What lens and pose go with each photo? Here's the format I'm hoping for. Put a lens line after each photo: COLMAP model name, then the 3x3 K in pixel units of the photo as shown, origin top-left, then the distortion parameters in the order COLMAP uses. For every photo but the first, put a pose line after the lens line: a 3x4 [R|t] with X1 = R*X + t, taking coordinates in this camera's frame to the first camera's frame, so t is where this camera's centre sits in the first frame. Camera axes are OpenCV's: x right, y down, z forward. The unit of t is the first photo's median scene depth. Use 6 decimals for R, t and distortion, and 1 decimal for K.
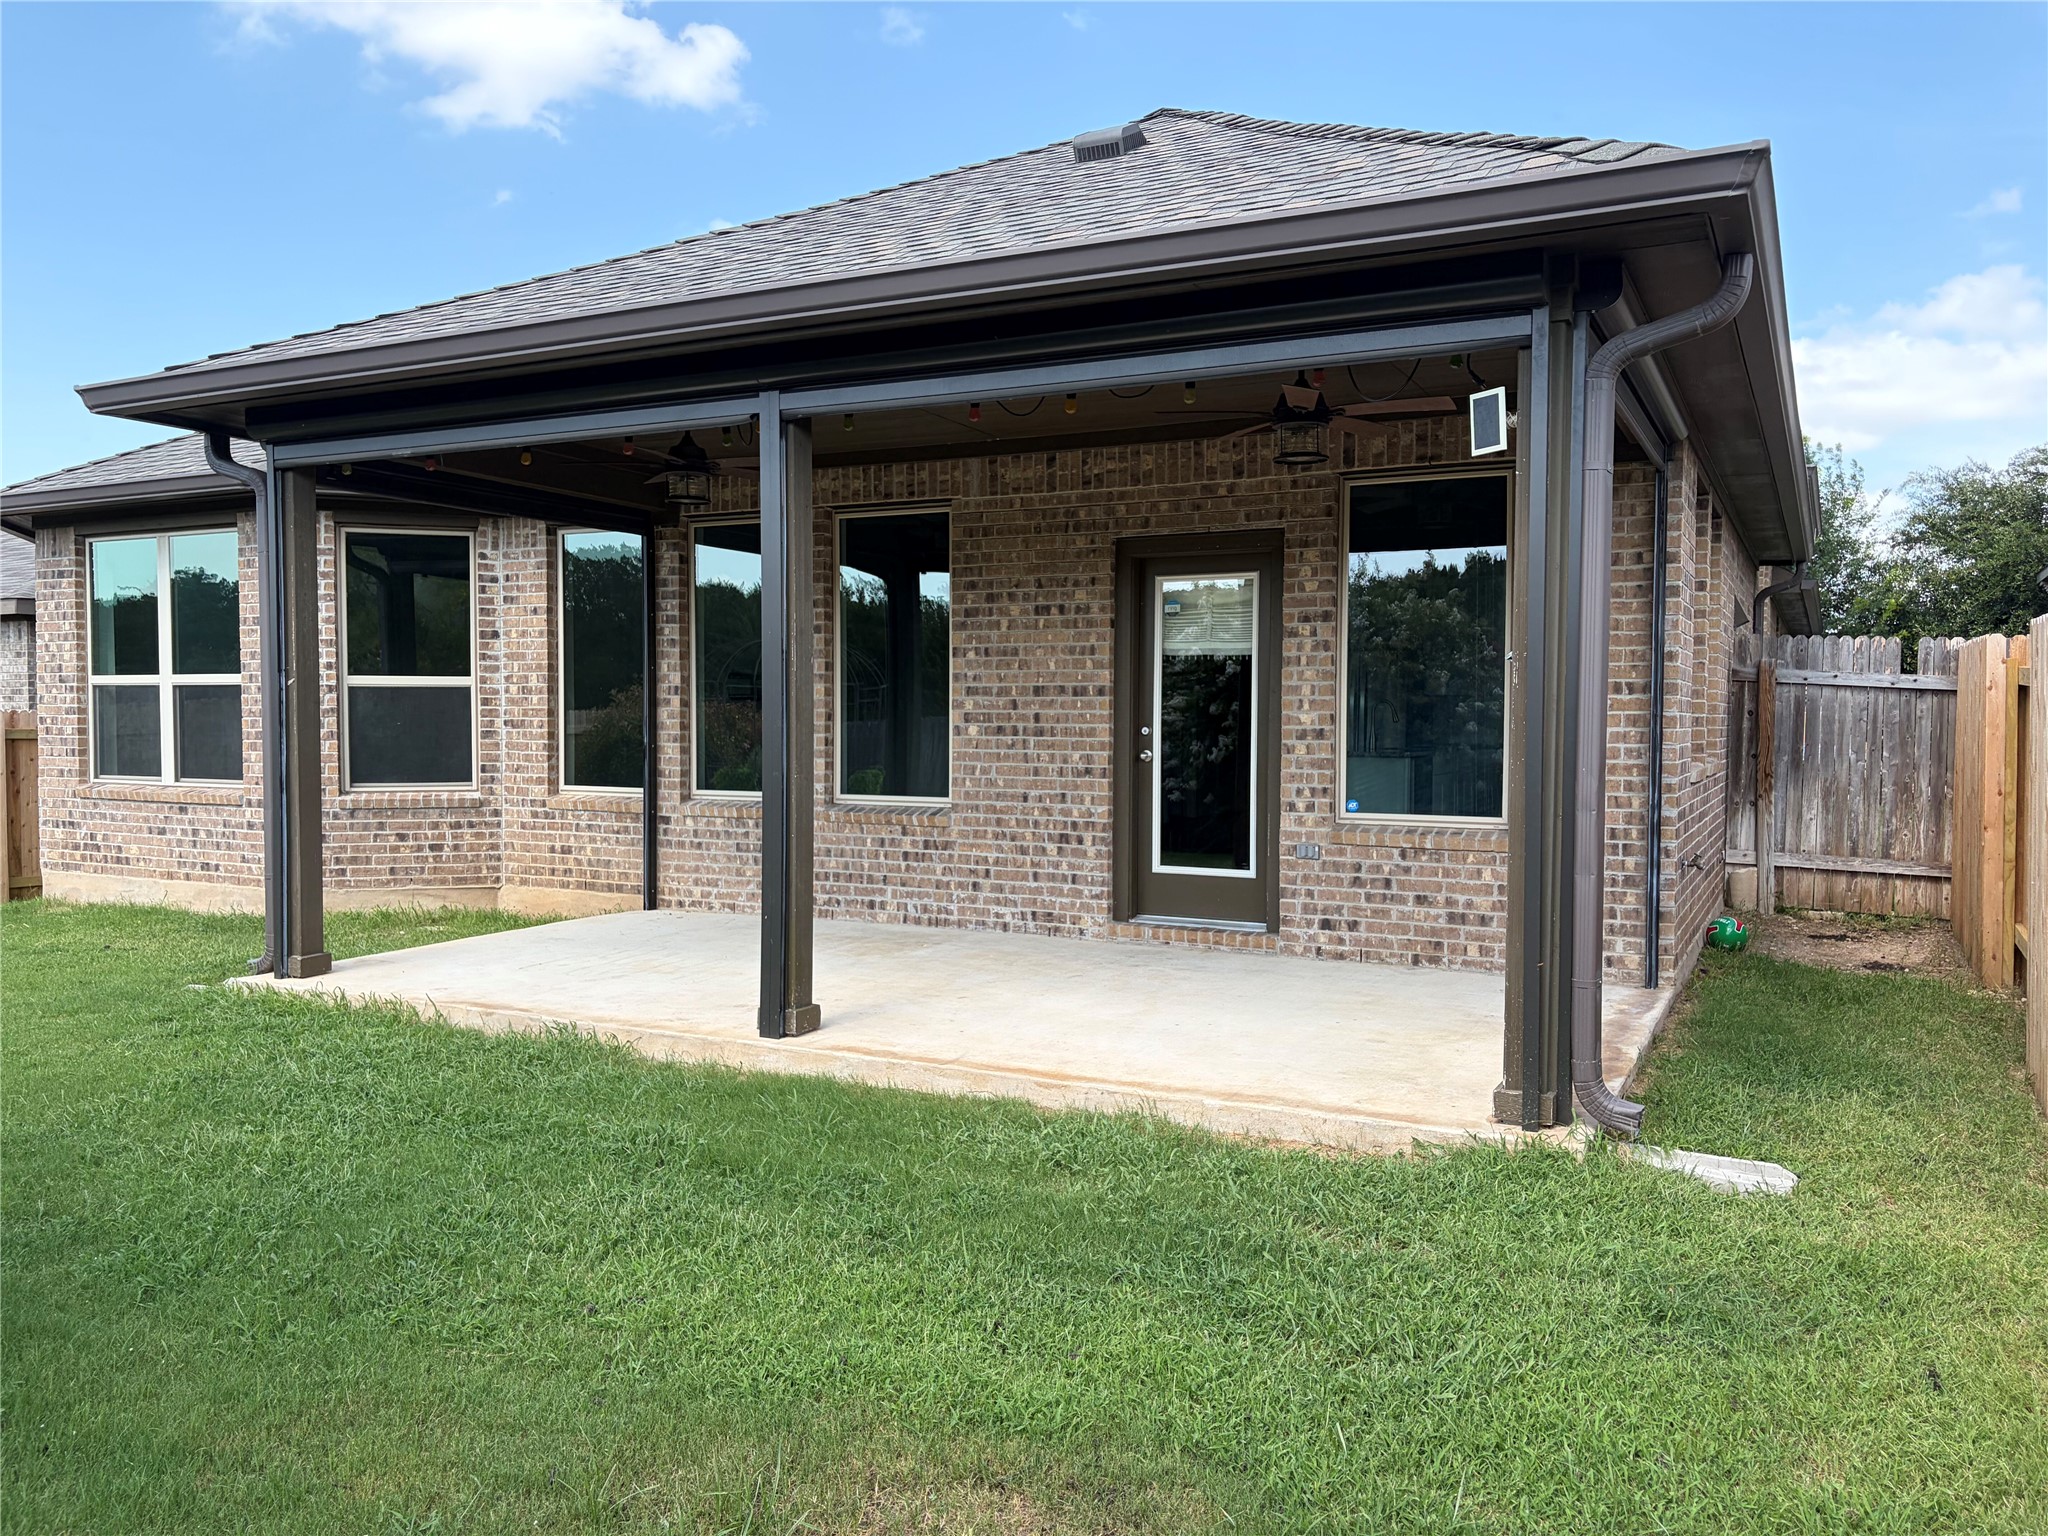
lens RADIAL K [[1552.8, 0, 1031.7], [0, 1552.8, 768.5], [0, 0, 1]] dist [0.039580, -0.039090]
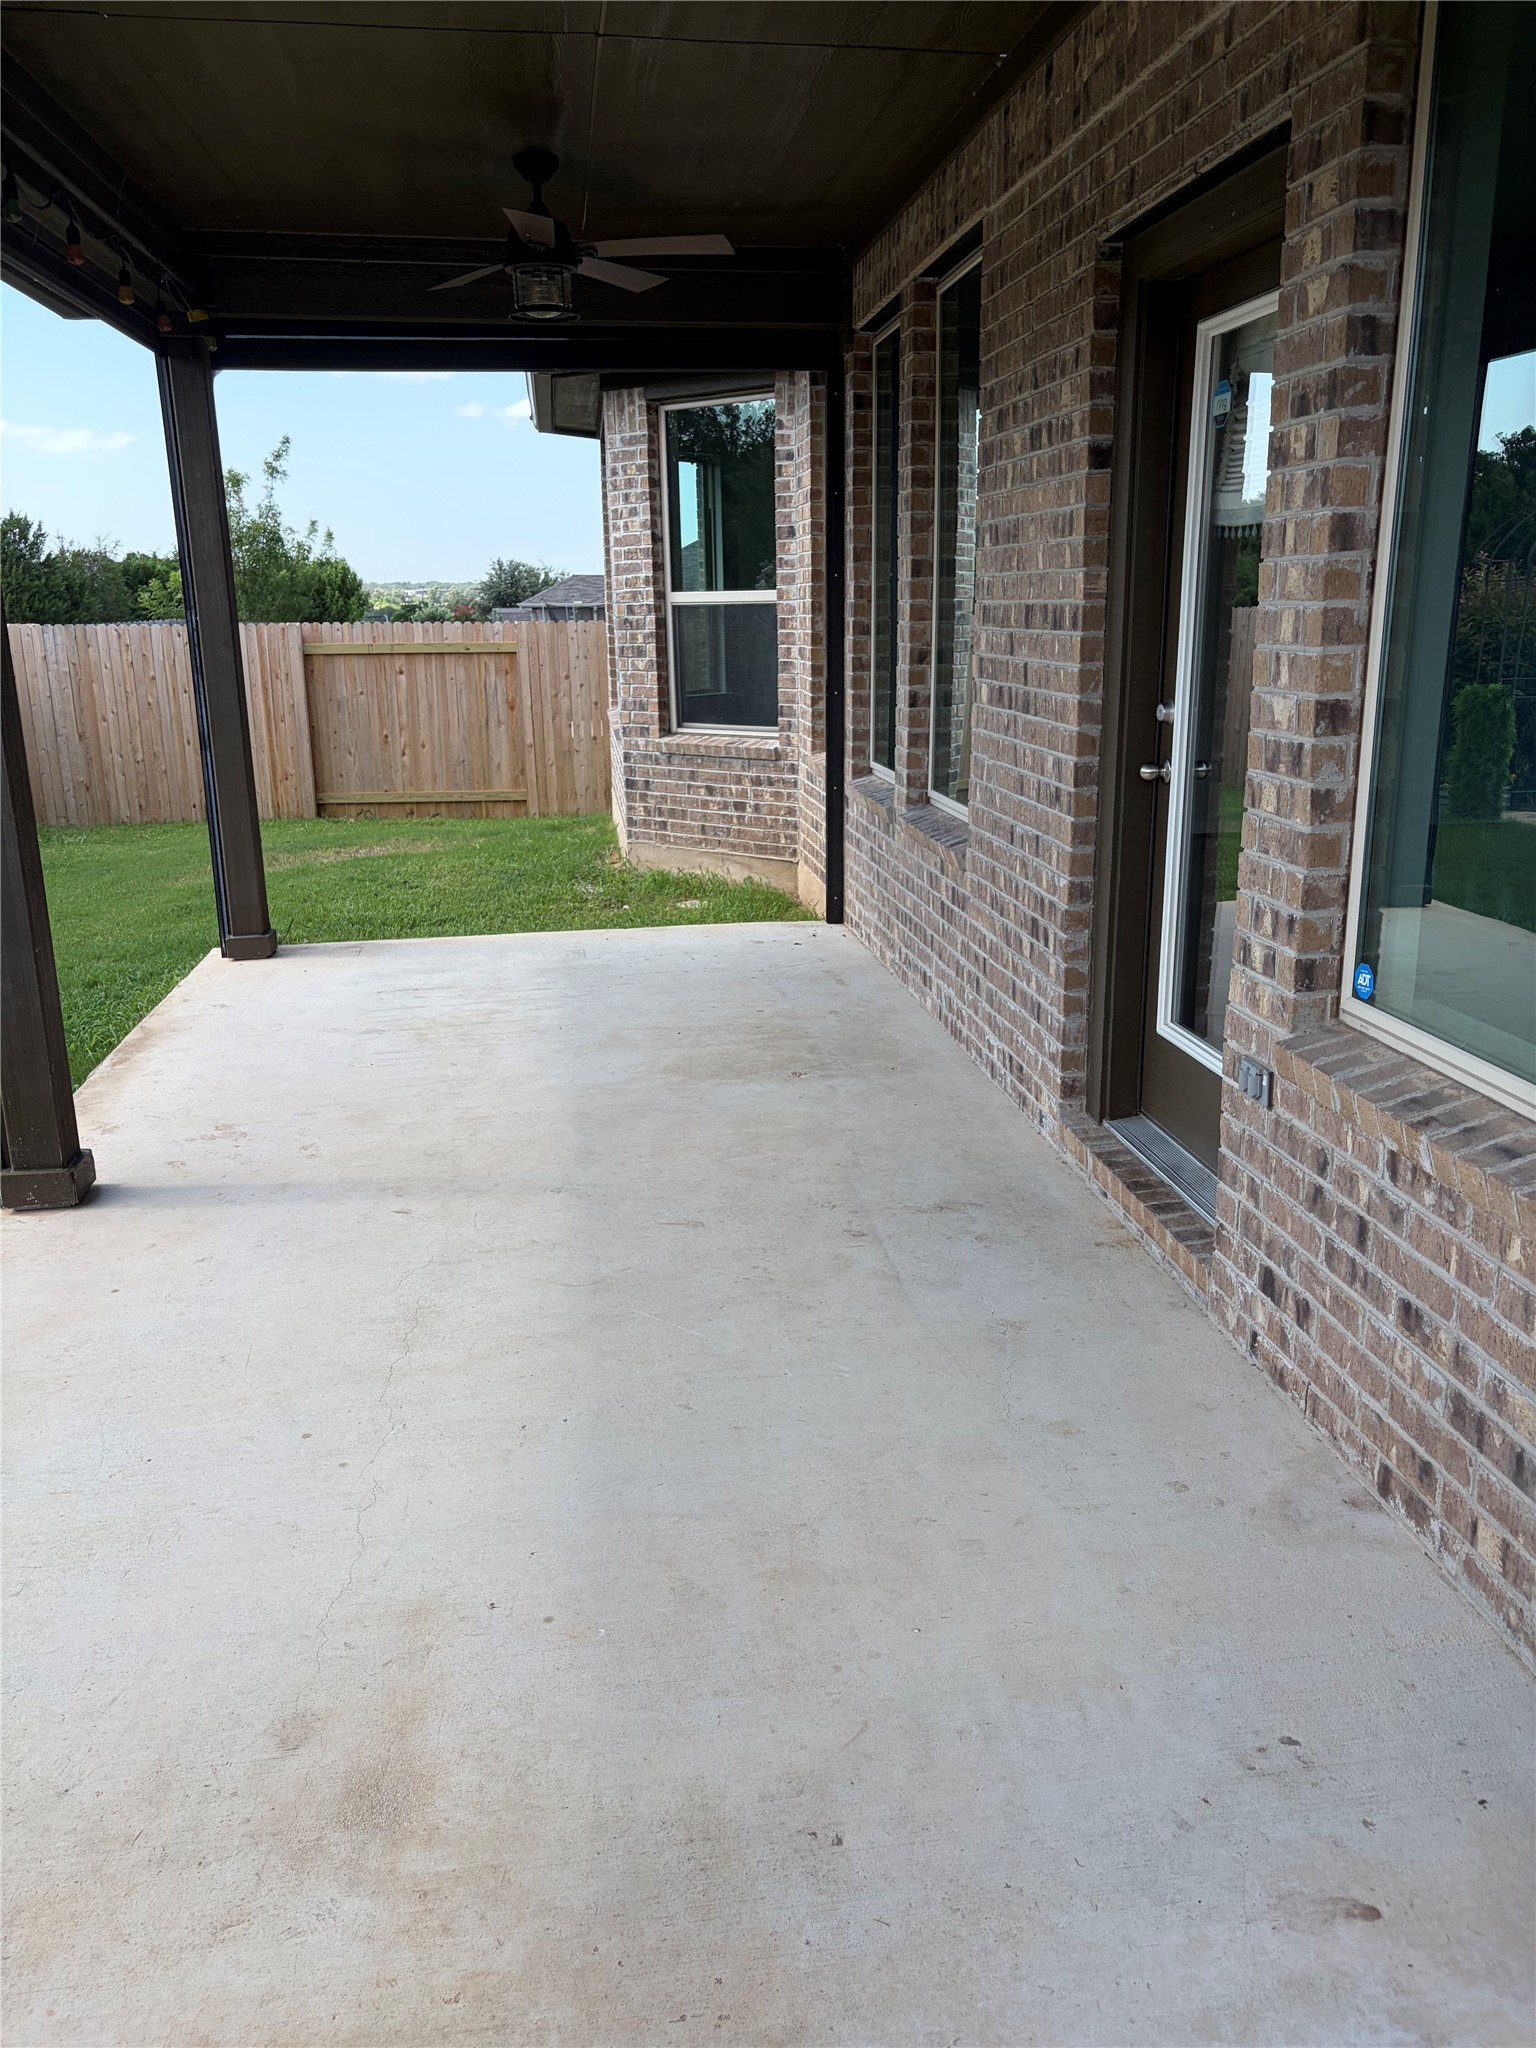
lens RADIAL K [[1552.8, 0, 777.5], [0, 1552.8, 1032.4], [0, 0, 1]] dist [0.039580, -0.039090]
pose [[0.569466, 0.208836, -0.795045, 0.312909], [-0.013202, 0.969389, 0.245175, -0.035763], [0.821909, -0.129122, 0.554791, 0.546179]]
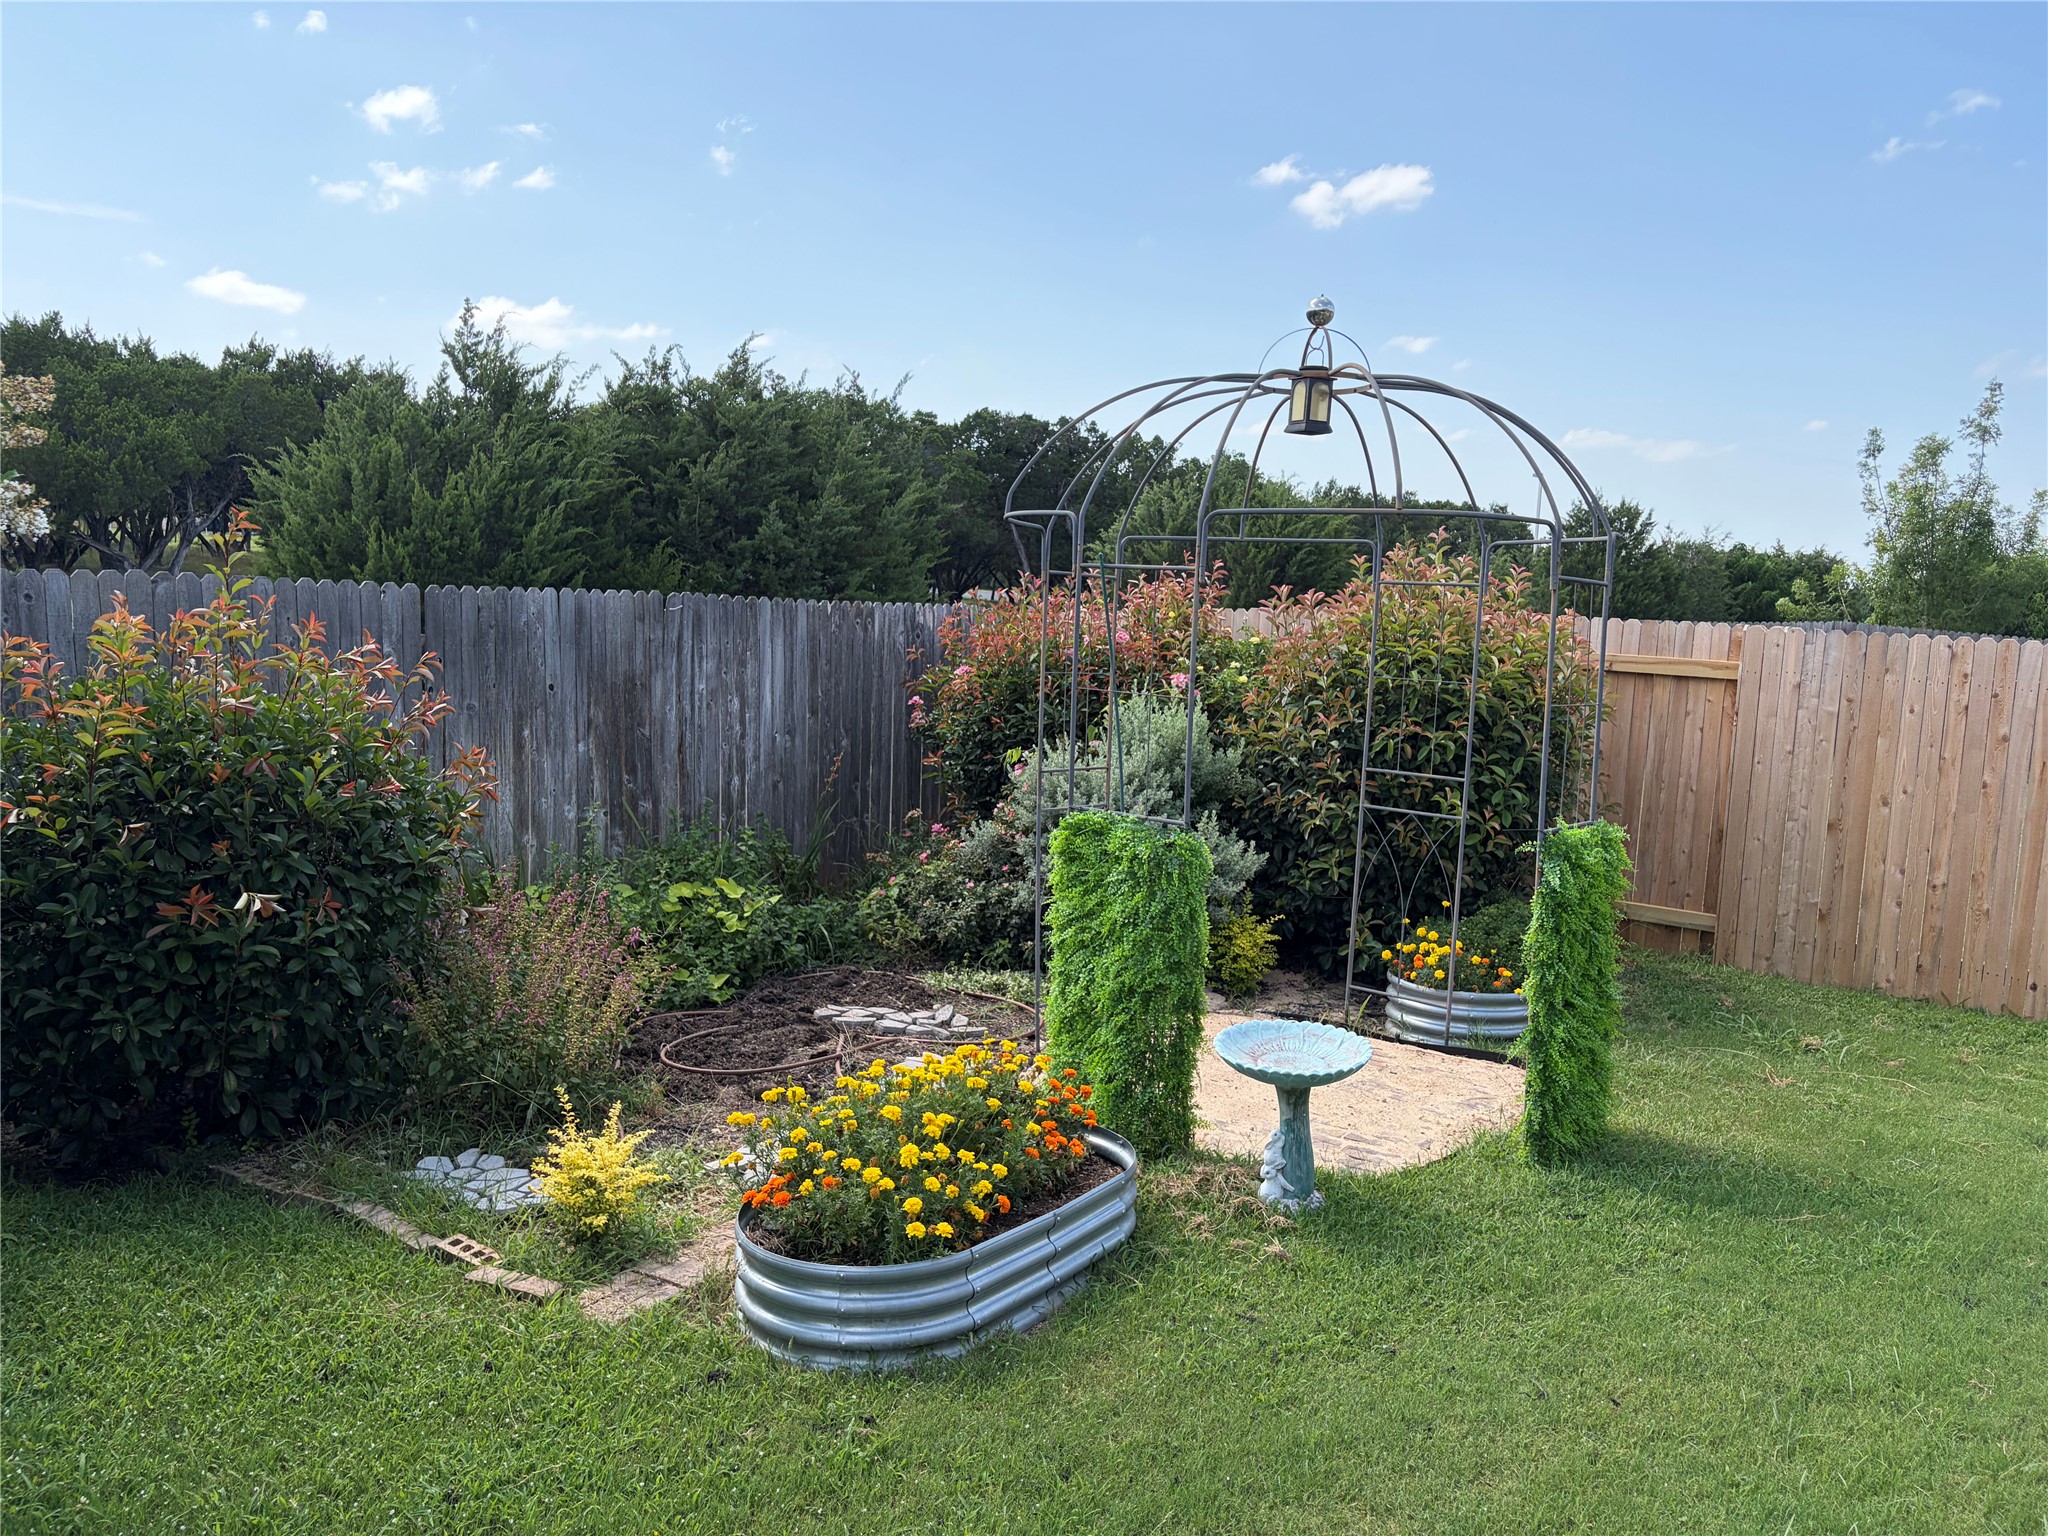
lens RADIAL K [[1552.8, 0, 1014.6], [0, 1552.8, 777.5], [0, 0, 1]] dist [0.039580, -0.039090]
pose [[-0.174346, 0.113983, -0.978065, -0.325026], [-0.068771, 0.989443, 0.127568, -0.036631], [0.982280, 0.089503, -0.164667, 0.568317]]
